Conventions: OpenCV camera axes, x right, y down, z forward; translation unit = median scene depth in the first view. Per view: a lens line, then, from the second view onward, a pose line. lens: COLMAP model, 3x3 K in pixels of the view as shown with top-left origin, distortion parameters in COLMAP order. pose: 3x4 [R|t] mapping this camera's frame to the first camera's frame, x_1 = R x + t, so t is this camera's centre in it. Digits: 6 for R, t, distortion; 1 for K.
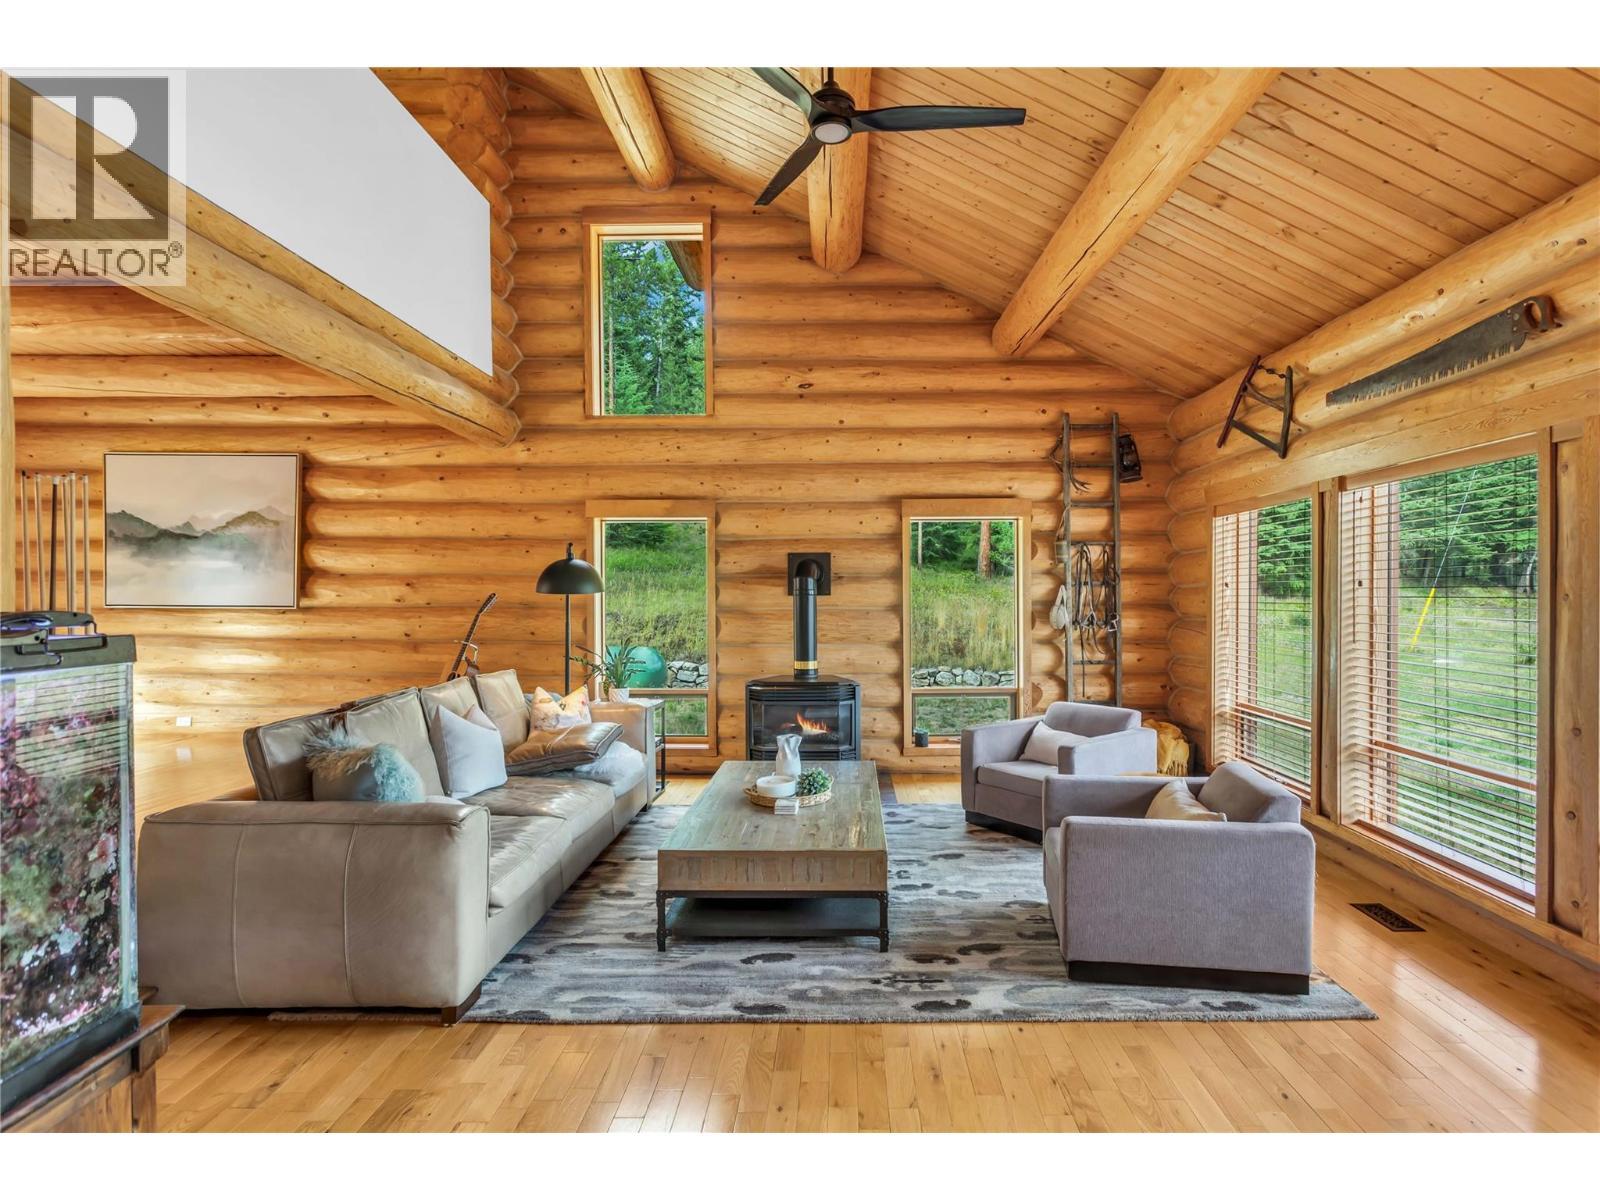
lens RADIAL K [[830.7, 0, 807.4], [0, 830.7, 591.5], [0, 0, 1]] dist [-0.018975, -0.000128]
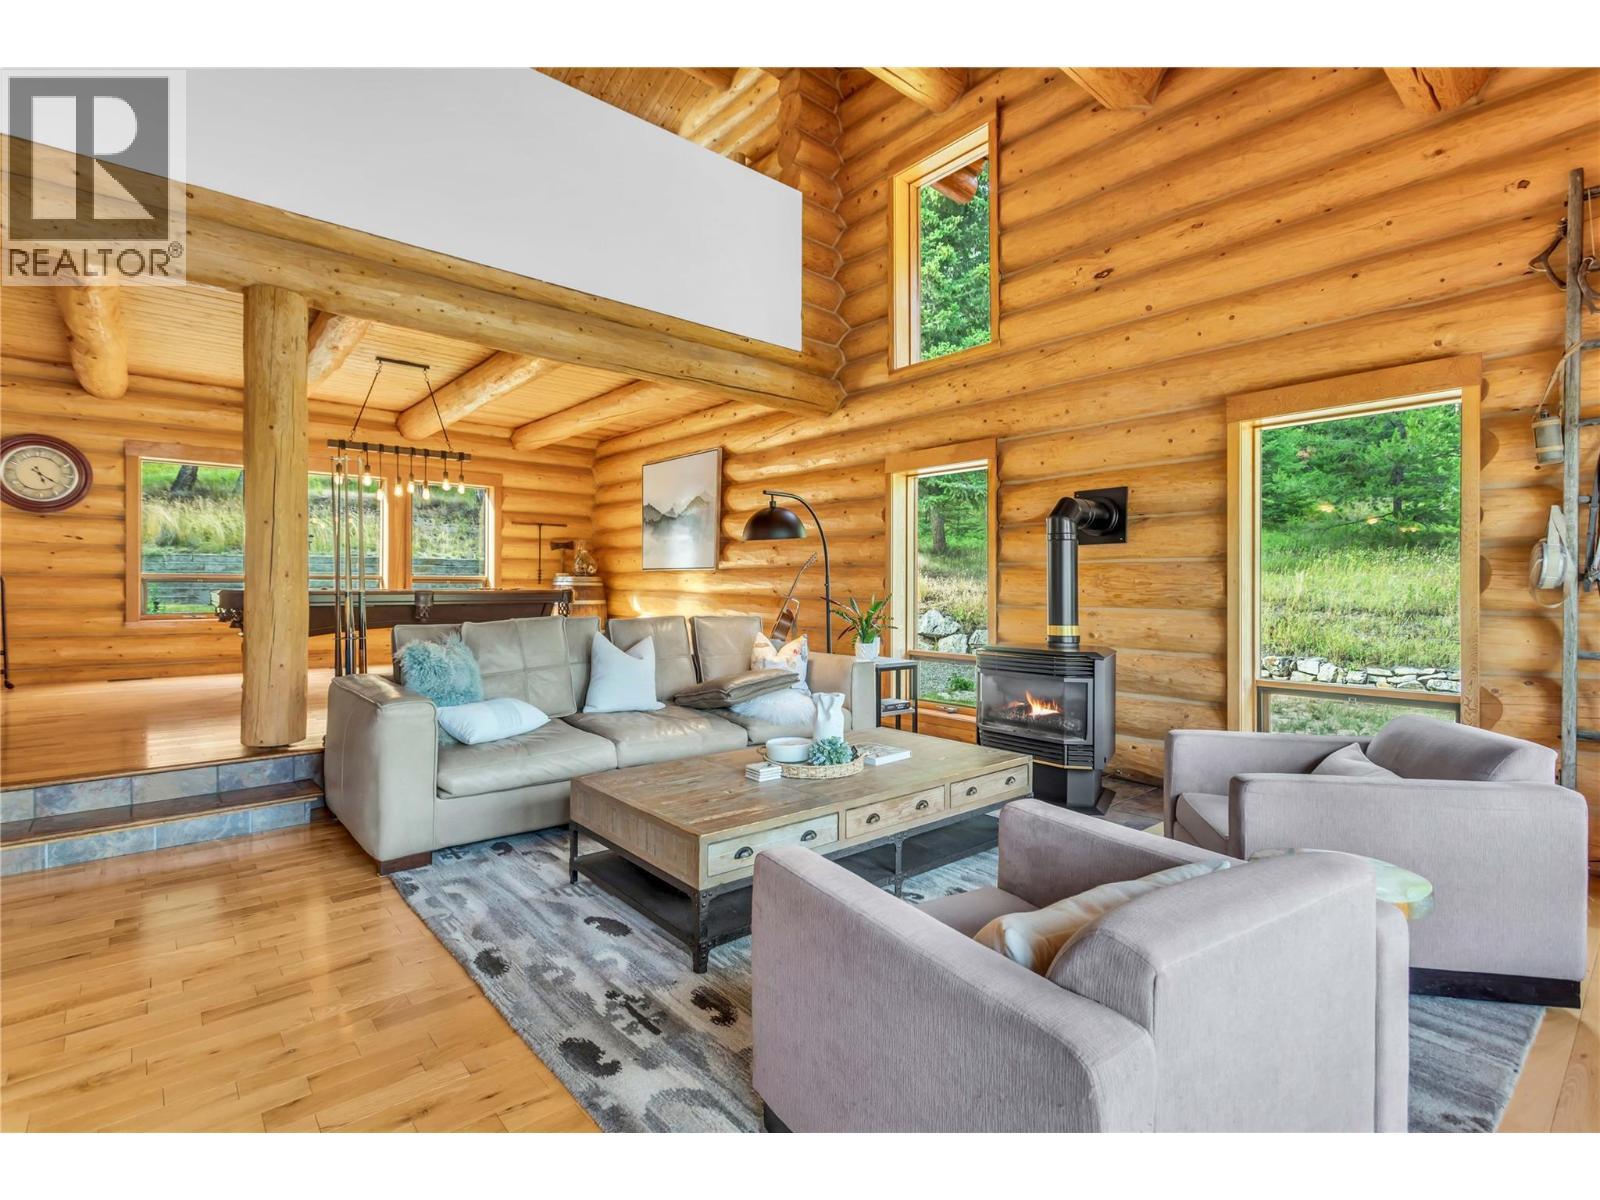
lens RADIAL K [[770.7, 0, 843.5], [0, 770.7, 588.7], [0, 0, 1]] dist [0.002355, 0.001536]
pose [[0.654361, 0.002230, -0.756179, 0.401168], [-0.006673, 0.999974, -0.002825, 0.051508], [0.756153, 0.006895, 0.654358, 0.365826]]
